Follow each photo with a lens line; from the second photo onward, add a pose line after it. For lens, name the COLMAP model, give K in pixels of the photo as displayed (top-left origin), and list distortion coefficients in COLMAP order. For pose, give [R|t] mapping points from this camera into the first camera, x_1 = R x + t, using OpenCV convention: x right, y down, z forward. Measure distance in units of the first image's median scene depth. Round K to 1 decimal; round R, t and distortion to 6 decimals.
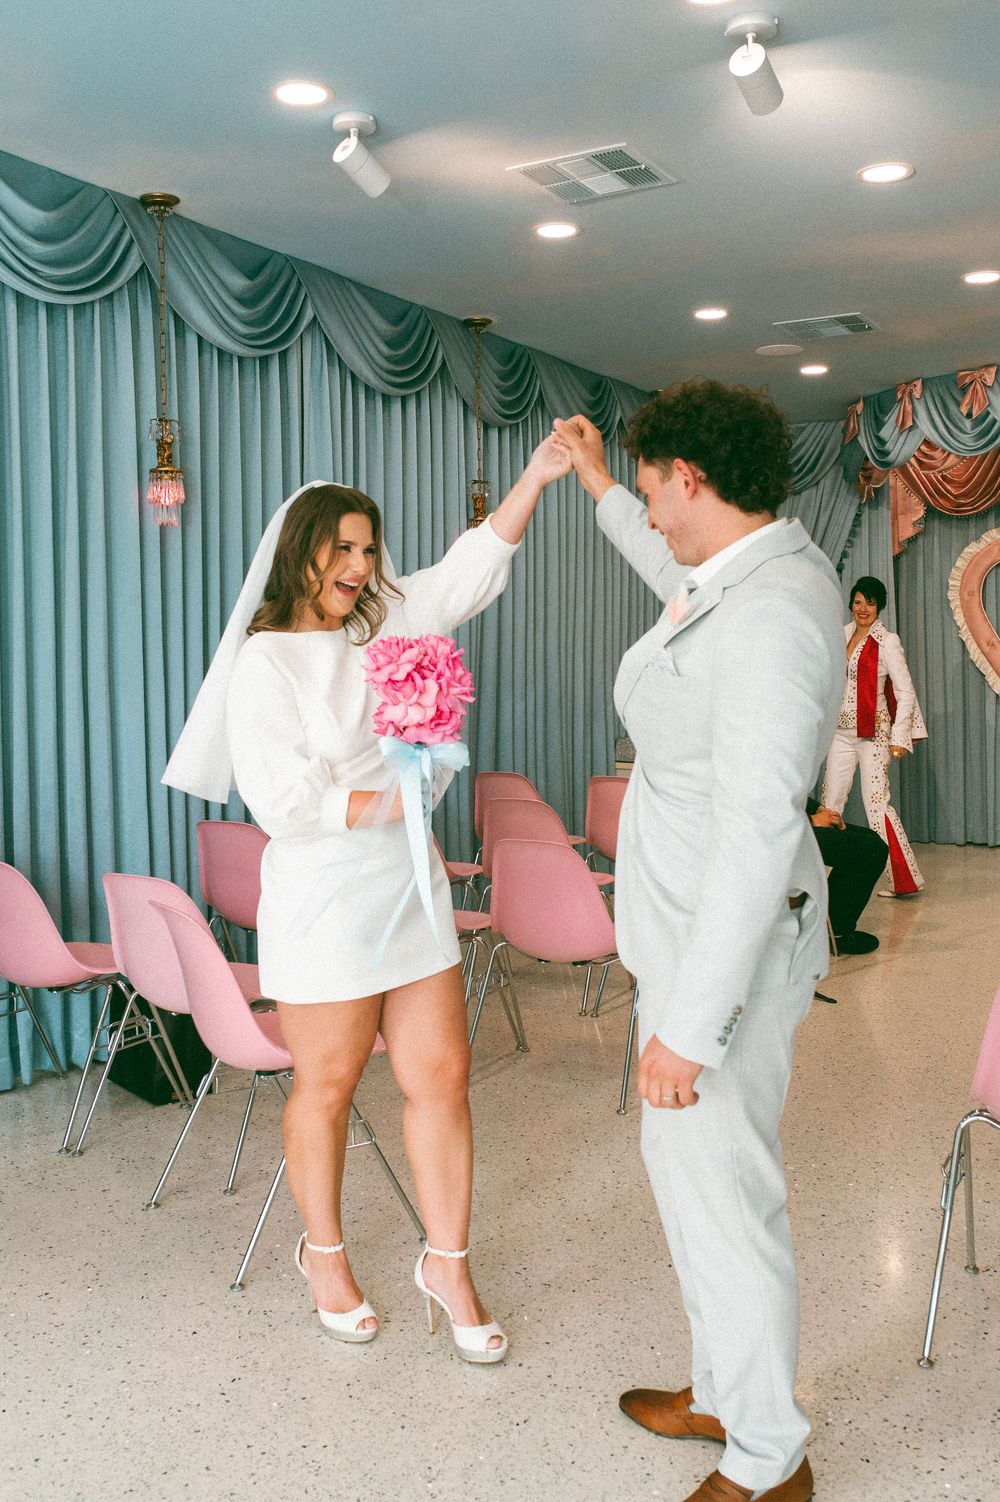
lens RADIAL K [[1537.1, 0, 457.3], [0, 1537.1, 703.2], [0, 0, 1]] dist [-0.030704, 0.000000]
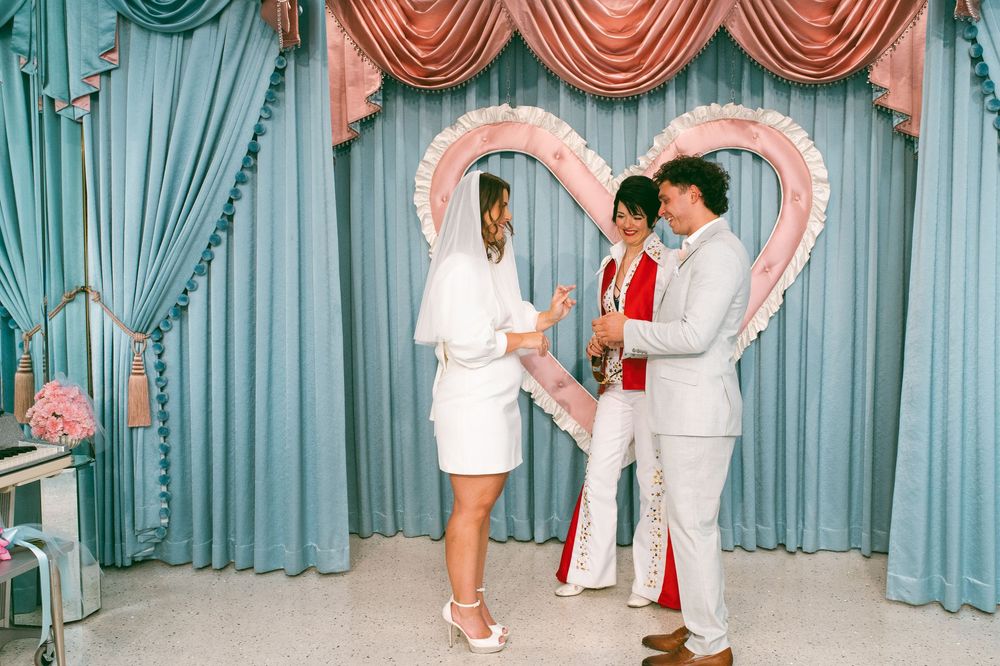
lens RADIAL K [[1023.4, 0, 506.4], [0, 1023.4, 332.5], [0, 0, 1]] dist [-0.030704, 0.000000]
pose [[0.931074, -0.012823, 0.364604, 0.184494], [0.006828, 0.999820, 0.017726, -0.016516], [-0.364765, -0.014015, 0.930994, 0.535829]]
